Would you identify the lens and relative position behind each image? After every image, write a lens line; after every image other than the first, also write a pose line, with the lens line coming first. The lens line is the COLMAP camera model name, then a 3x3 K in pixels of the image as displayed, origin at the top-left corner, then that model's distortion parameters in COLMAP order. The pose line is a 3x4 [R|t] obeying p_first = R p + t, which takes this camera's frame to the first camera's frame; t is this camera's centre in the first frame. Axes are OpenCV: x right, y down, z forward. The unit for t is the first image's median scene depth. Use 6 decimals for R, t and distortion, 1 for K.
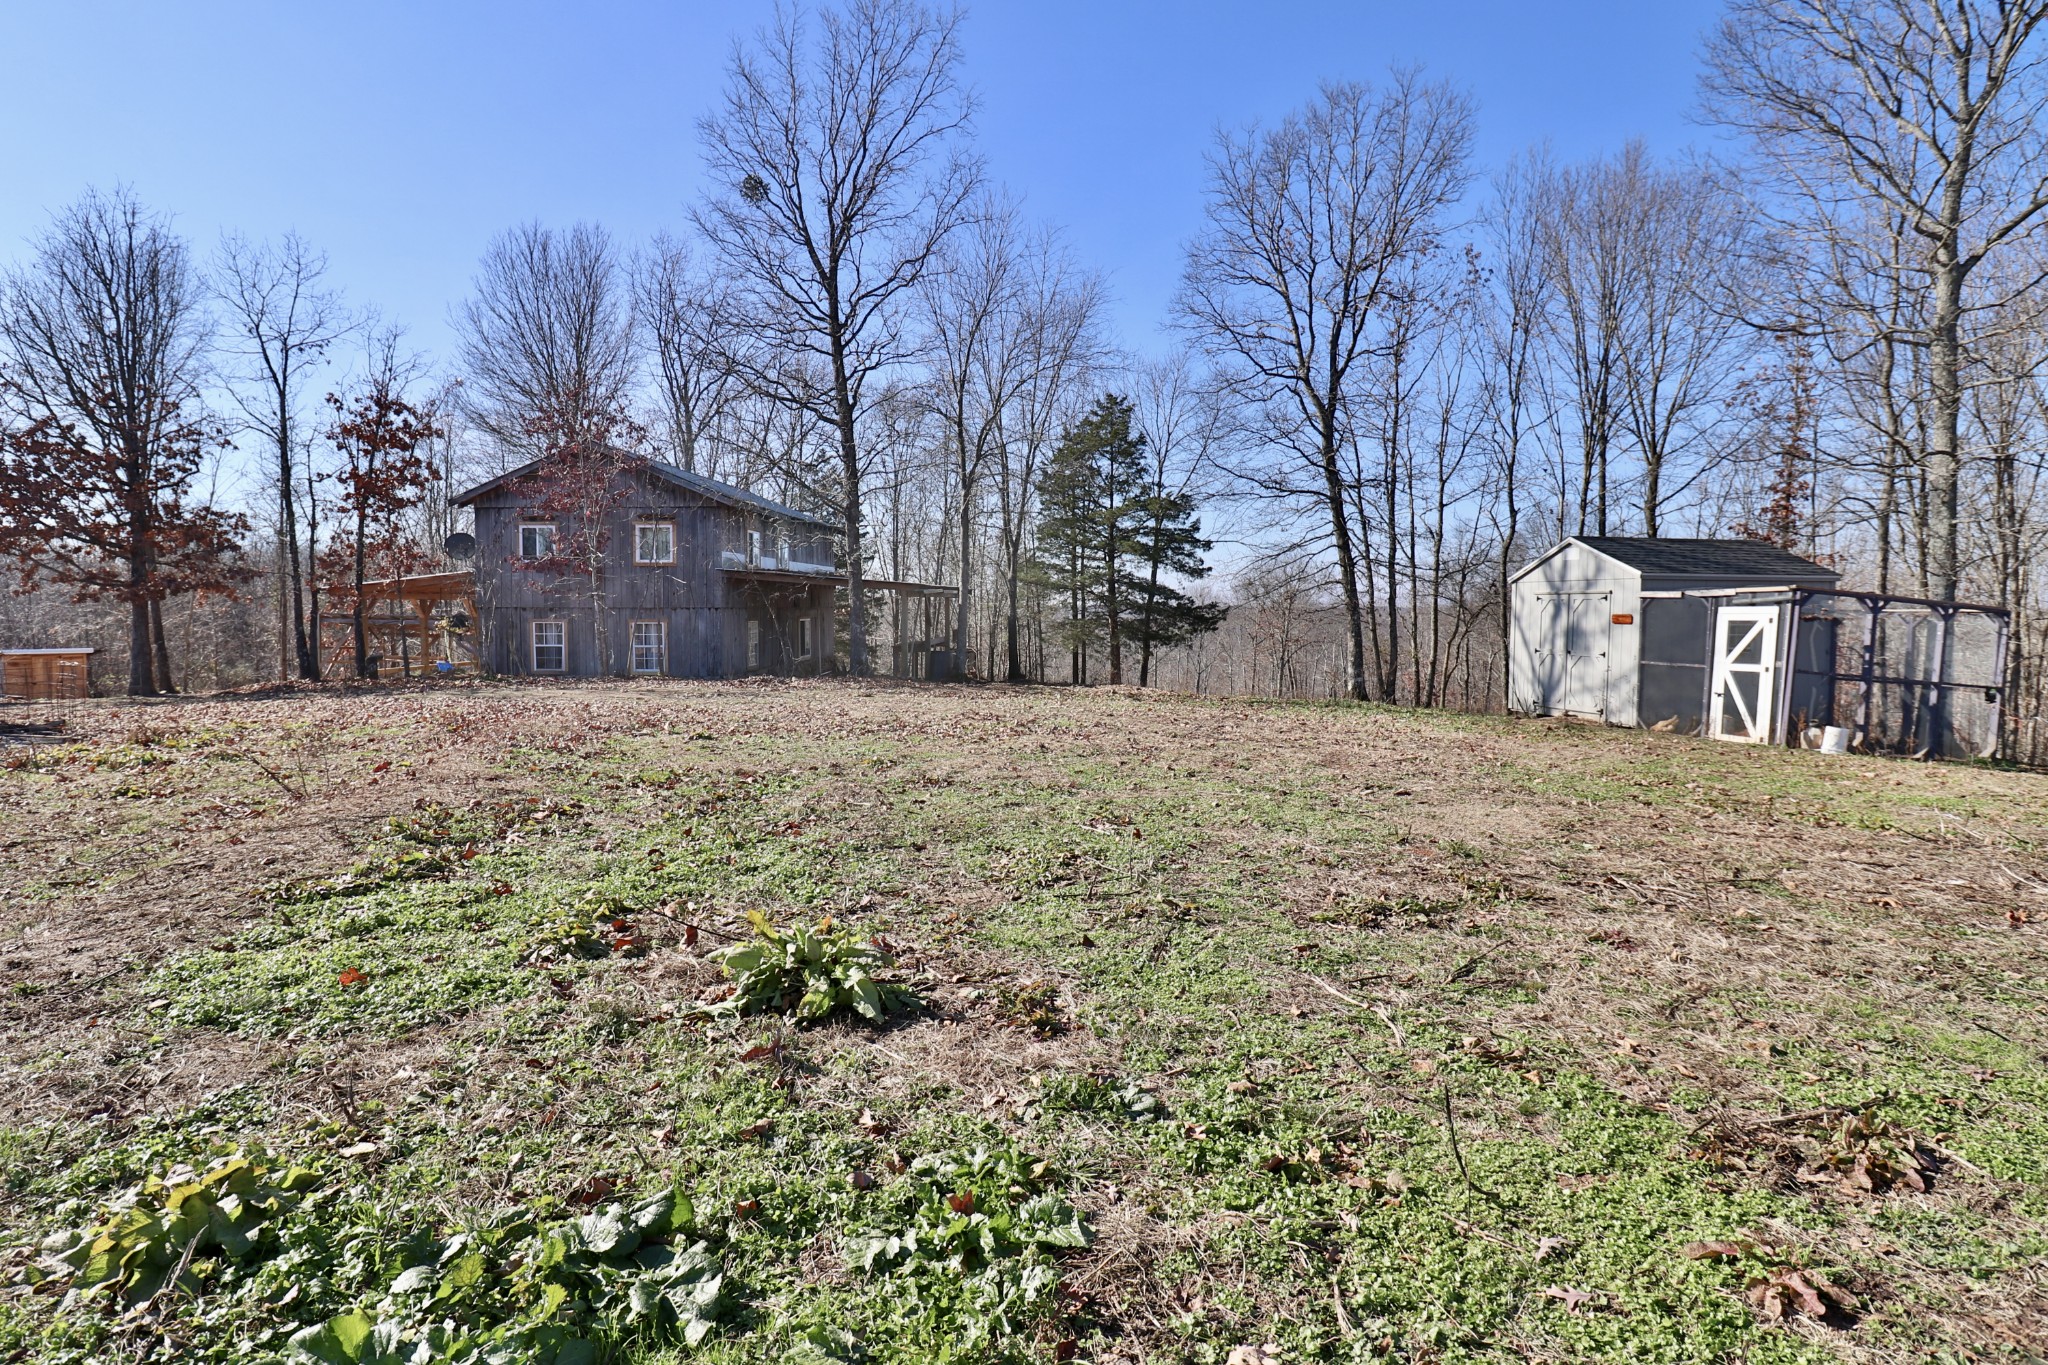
lens RADIAL K [[1054.6, 0, 1013.4], [0, 1054.6, 651.0], [0, 0, 1]] dist [-0.002325, -0.014237]
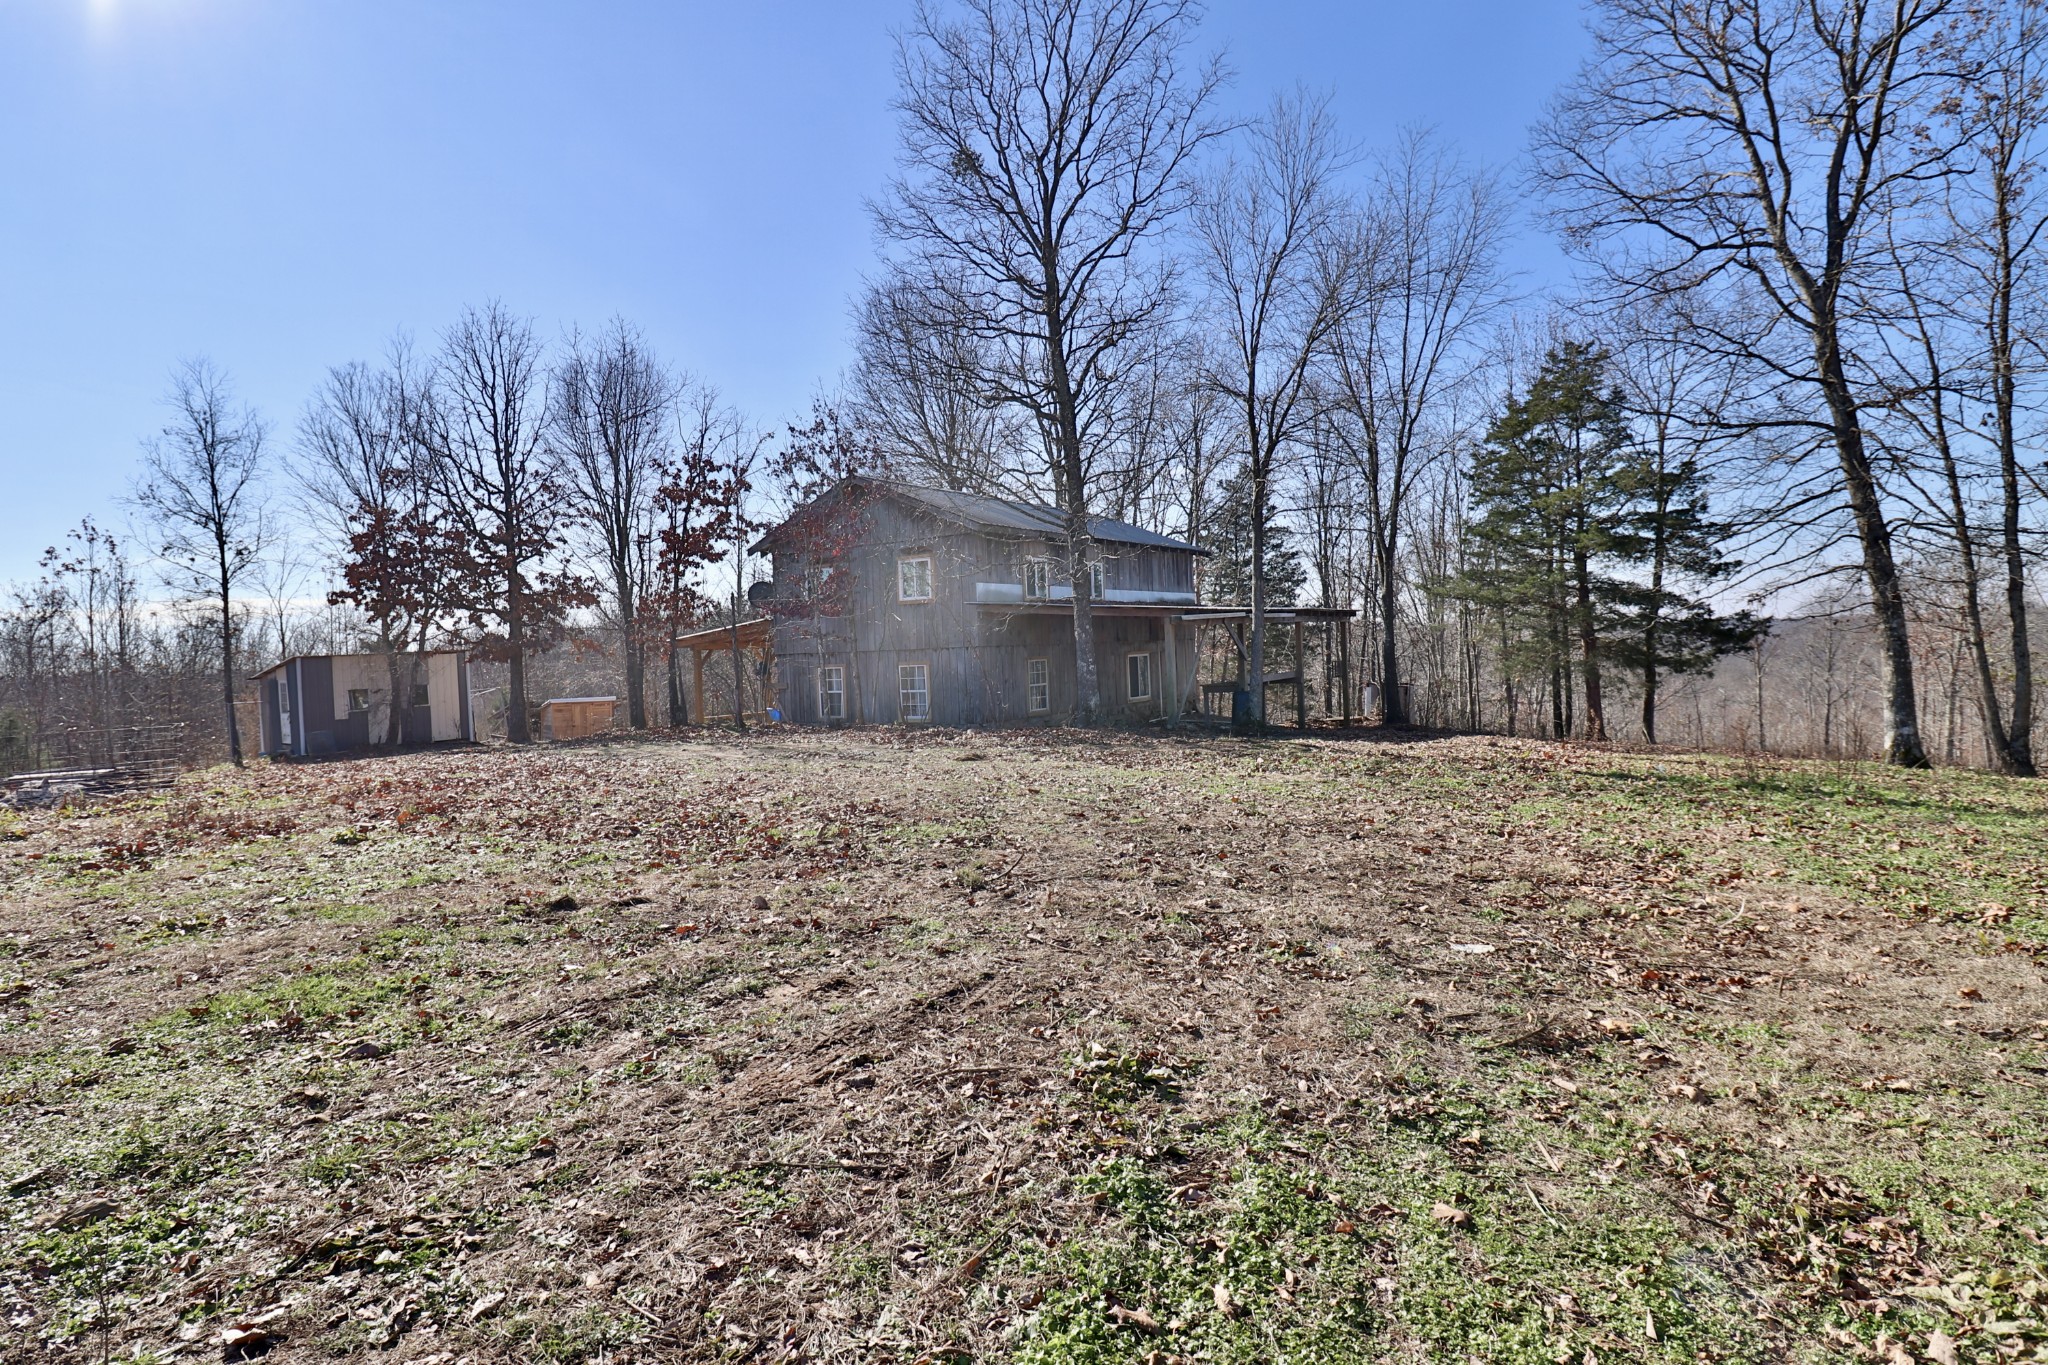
lens RADIAL K [[1054.6, 0, 1013.4], [0, 1054.6, 651.0], [0, 0, 1]] dist [-0.002325, -0.014237]
pose [[0.868142, -0.033243, -0.495202, 0.175876], [0.017994, 0.999207, -0.035531, -0.005176], [0.495990, 0.021936, 0.868051, 0.237007]]
